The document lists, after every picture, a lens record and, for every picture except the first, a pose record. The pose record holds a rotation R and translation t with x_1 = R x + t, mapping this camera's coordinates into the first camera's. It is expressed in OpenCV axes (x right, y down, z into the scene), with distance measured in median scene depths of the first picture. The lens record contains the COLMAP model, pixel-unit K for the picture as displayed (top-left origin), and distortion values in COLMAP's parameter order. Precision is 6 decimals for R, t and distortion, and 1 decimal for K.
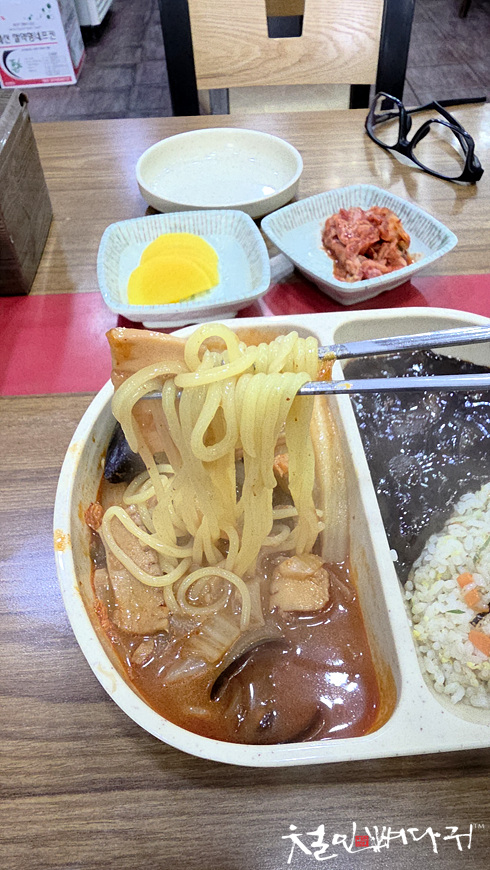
lens RADIAL K [[615.3, 0, 245.0], [0, 615.3, 435.0], [0, 0, 1]] dist [-0.026949, 0.053992]
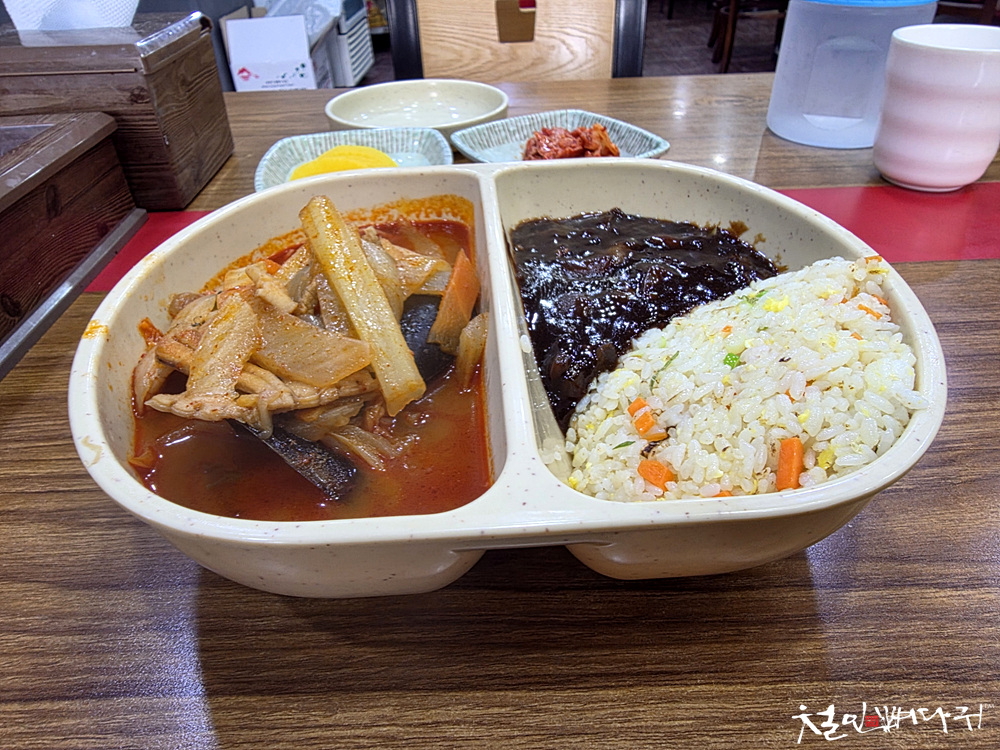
lens RADIAL K [[701.5, 0, 491.4], [0, 701.5, 356.9], [0, 0, 1]] dist [0.003538, 0.007017]
pose [[0.999573, 0.006954, -0.028365, 0.191752], [-0.013833, 0.968121, -0.250101, 0.363054], [0.025722, 0.250387, 0.967804, 0.152691]]
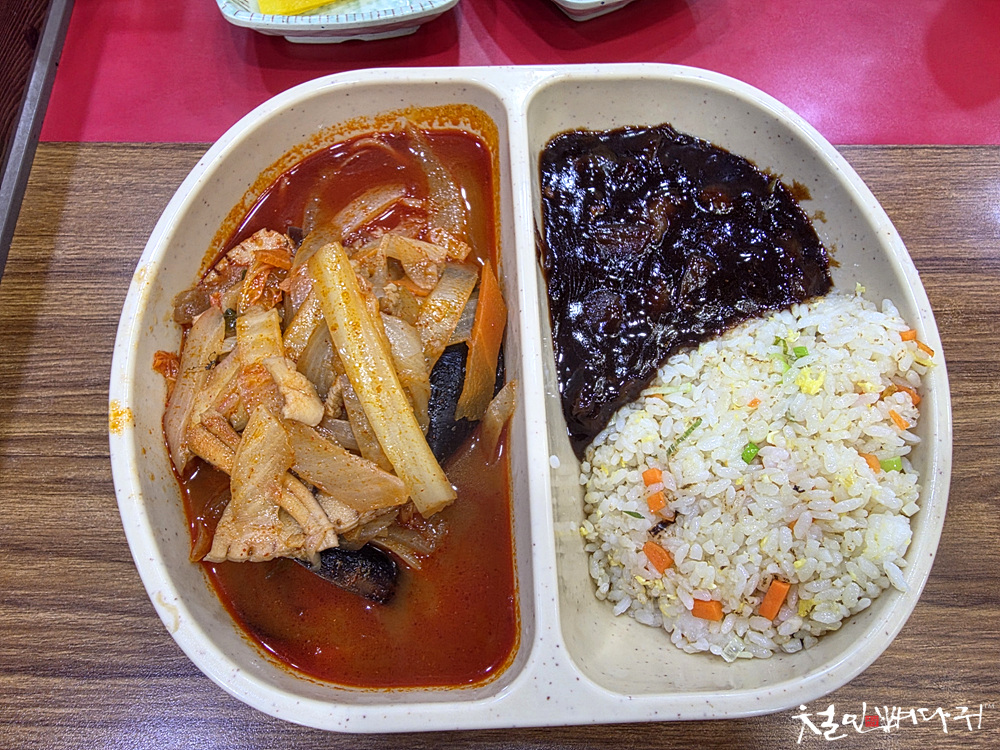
lens RADIAL K [[701.5, 0, 491.4], [0, 701.5, 356.9], [0, 0, 1]] dist [0.003538, 0.007017]
pose [[0.998575, 0.052017, 0.011925, 0.124871], [-0.052979, 0.939404, 0.338694, -0.186352], [0.006416, -0.338844, 0.940821, 0.190580]]
